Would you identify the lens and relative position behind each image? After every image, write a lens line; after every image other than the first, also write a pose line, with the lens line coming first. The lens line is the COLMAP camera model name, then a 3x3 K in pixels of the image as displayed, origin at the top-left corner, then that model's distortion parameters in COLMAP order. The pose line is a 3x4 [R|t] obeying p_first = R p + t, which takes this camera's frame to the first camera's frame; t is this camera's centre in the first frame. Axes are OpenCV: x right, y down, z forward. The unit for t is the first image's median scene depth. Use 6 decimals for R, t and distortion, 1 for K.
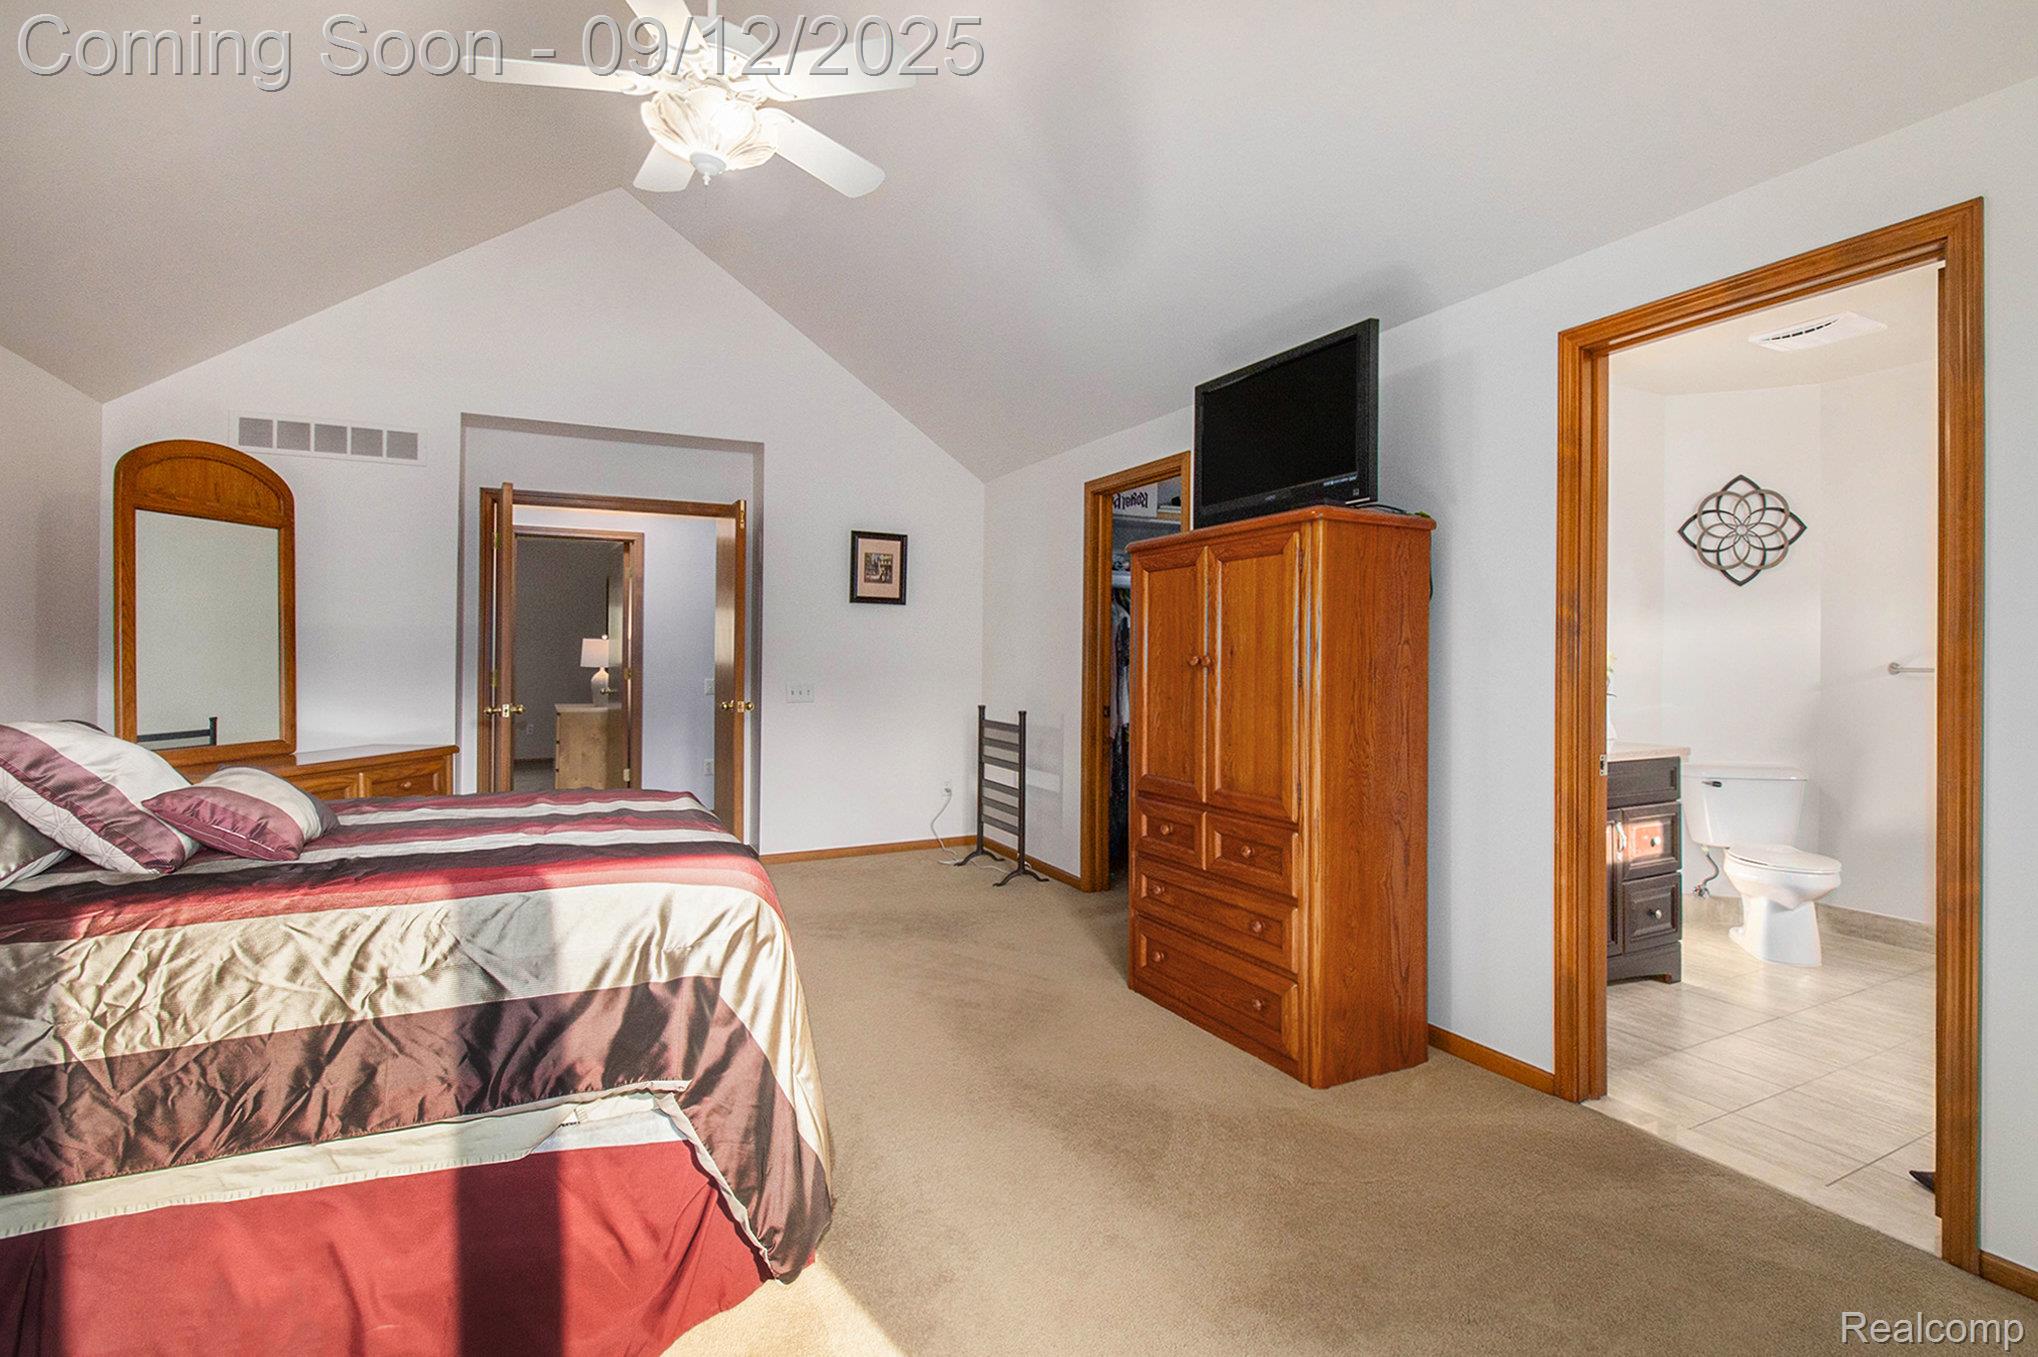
lens RADIAL K [[965.5, 0, 1025.9], [0, 965.5, 636.8], [0, 0, 1]] dist [-0.002722, -0.000468]
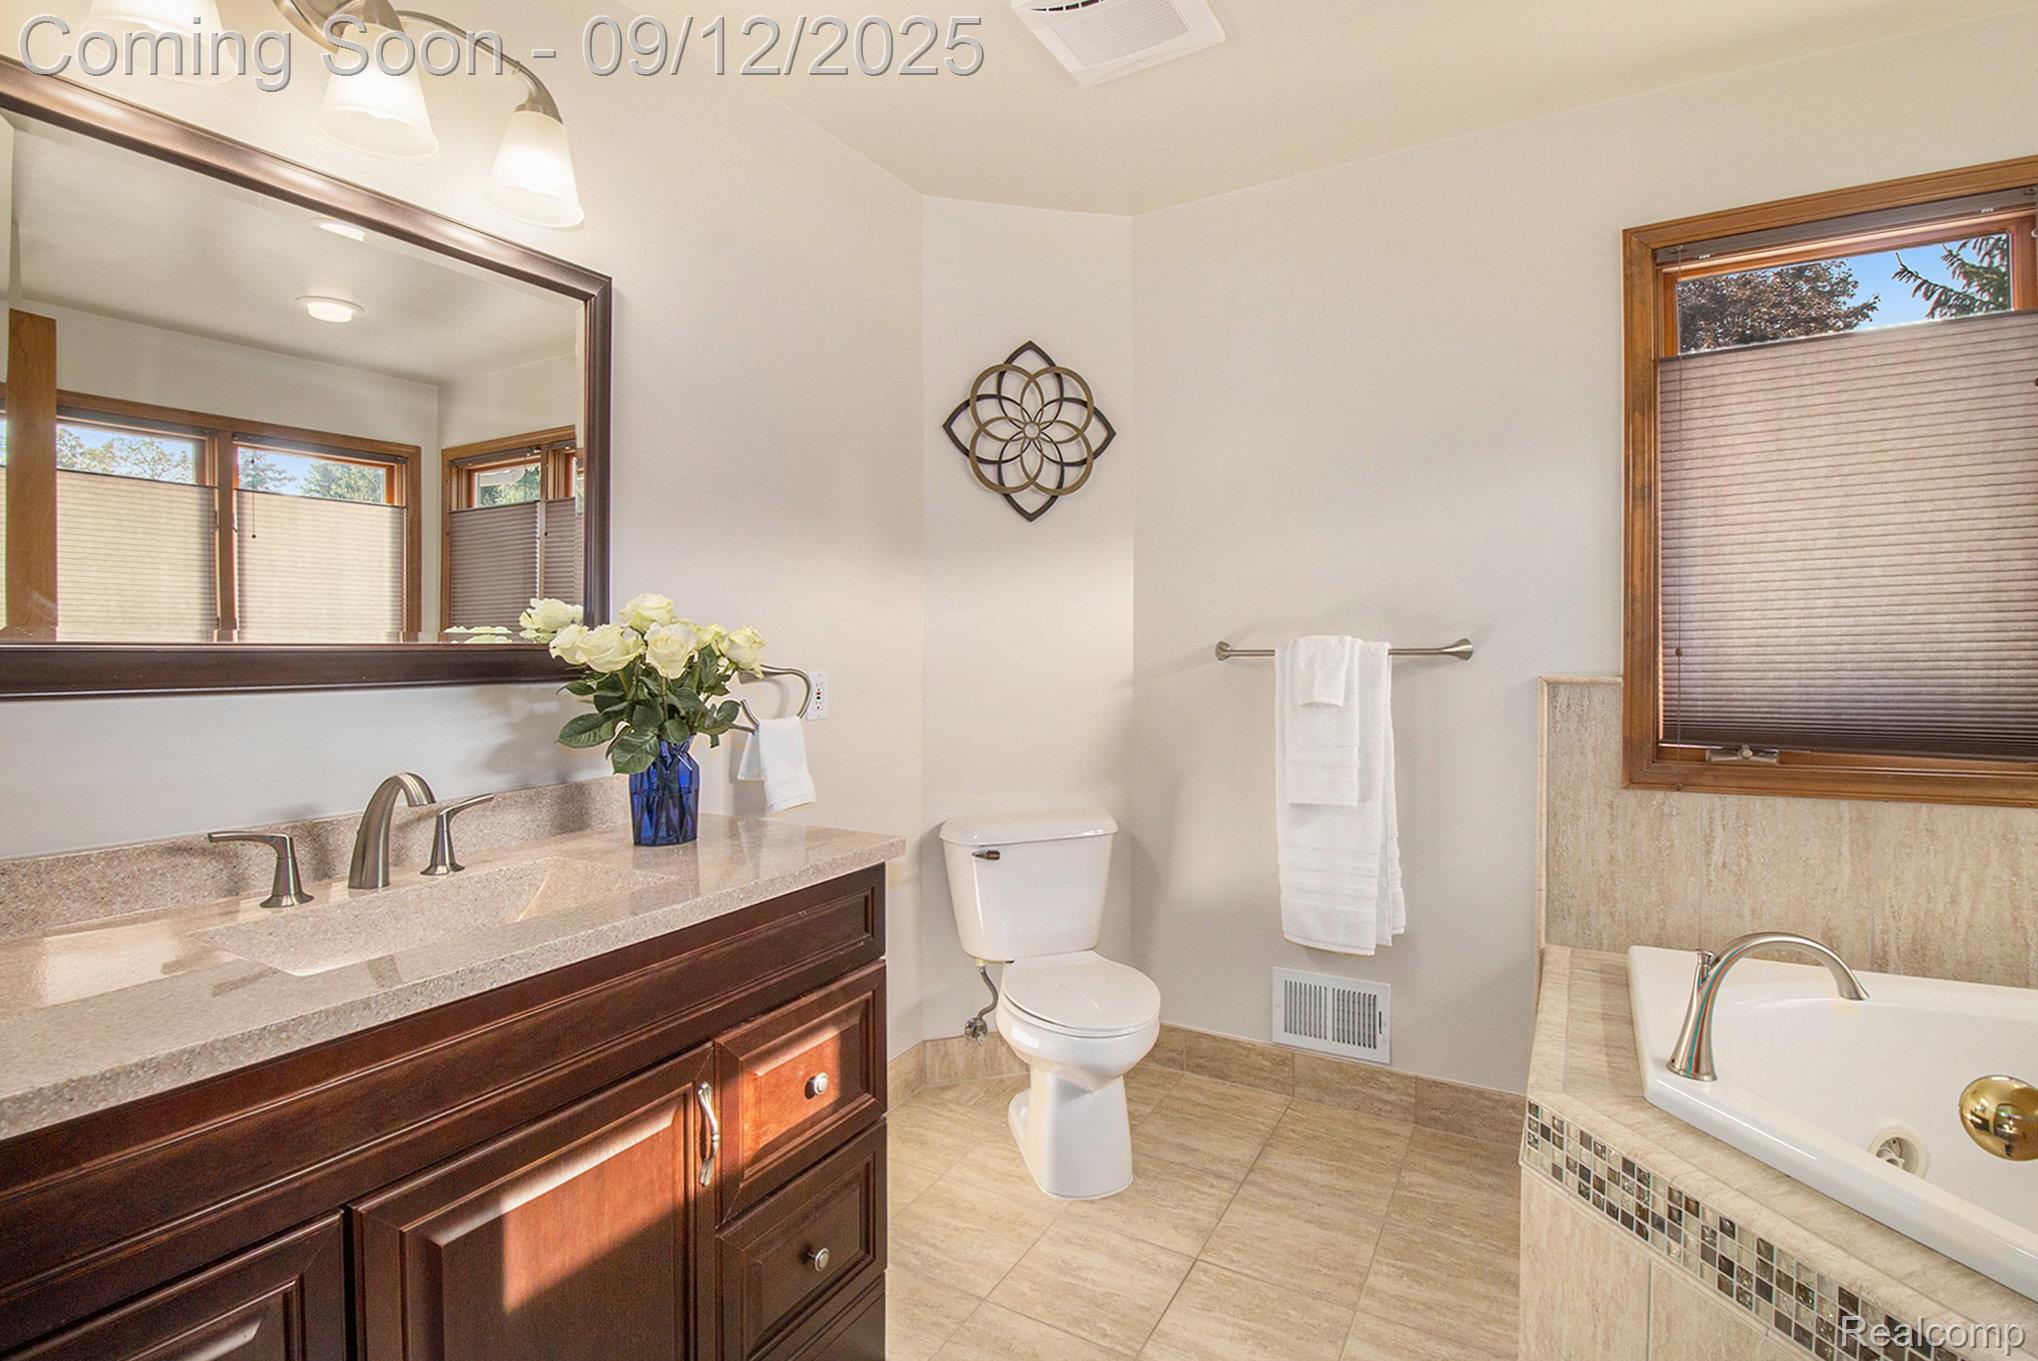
lens RADIAL K [[960.2, 0, 1015.6], [0, 960.2, 627.4], [0, 0, 1]] dist [-0.033628, 0.000474]
pose [[0.851257, -0.016643, 0.524484, 0.411209], [0.007525, 0.999781, 0.019512, 0.003209], [-0.524694, -0.012663, 0.851196, 0.483088]]
